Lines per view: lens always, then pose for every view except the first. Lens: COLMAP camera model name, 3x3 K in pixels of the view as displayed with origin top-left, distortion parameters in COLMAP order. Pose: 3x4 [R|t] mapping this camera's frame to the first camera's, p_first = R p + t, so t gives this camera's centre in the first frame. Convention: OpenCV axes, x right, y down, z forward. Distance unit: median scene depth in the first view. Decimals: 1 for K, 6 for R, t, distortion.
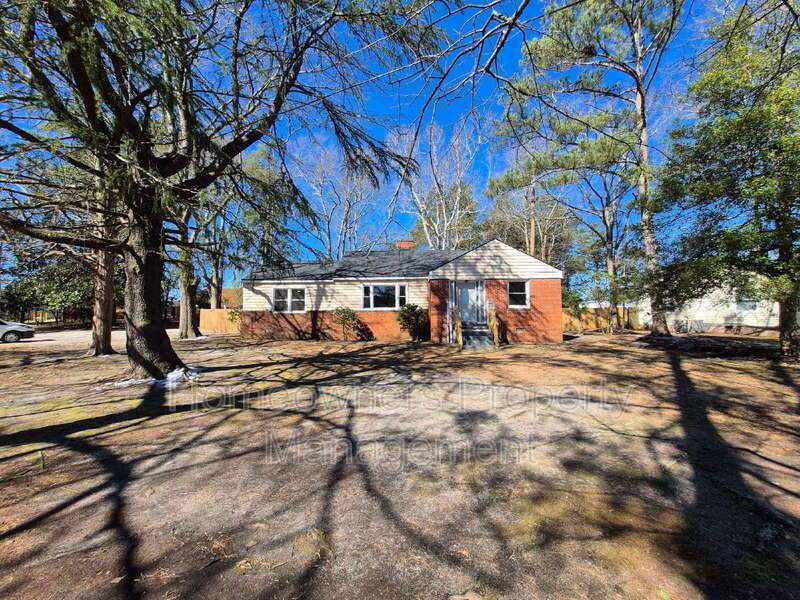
lens RADIAL K [[298.0, 0, 399.5], [0, 298.0, 299.0], [0, 0, 1]] dist [-0.000202, -0.000007]
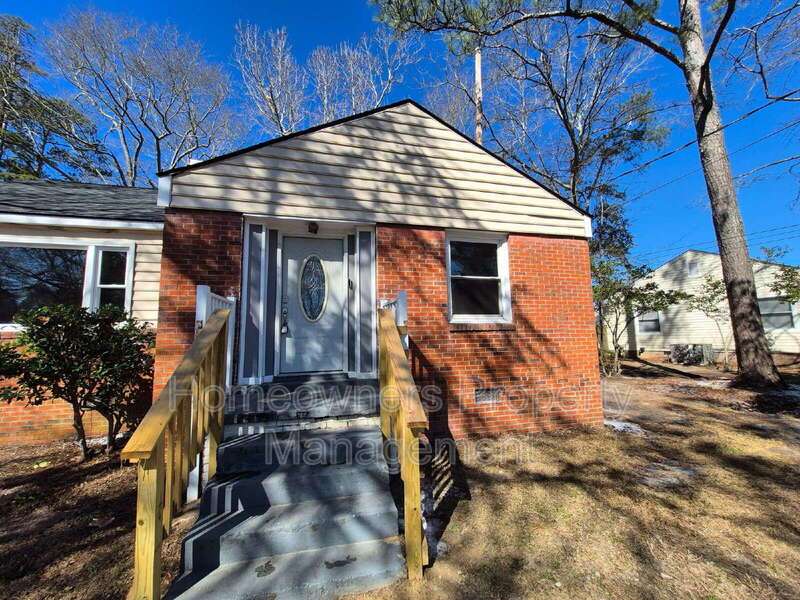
lens RADIAL K [[298.0, 0, 400.7], [0, 298.0, 299.6], [0, 0, 1]] dist [-0.000202, -0.000007]
pose [[0.962057, 0.021644, 0.271990, 0.231072], [-0.004346, 0.997938, -0.064040, 0.025338], [-0.272815, 0.060428, 0.960167, 0.715023]]
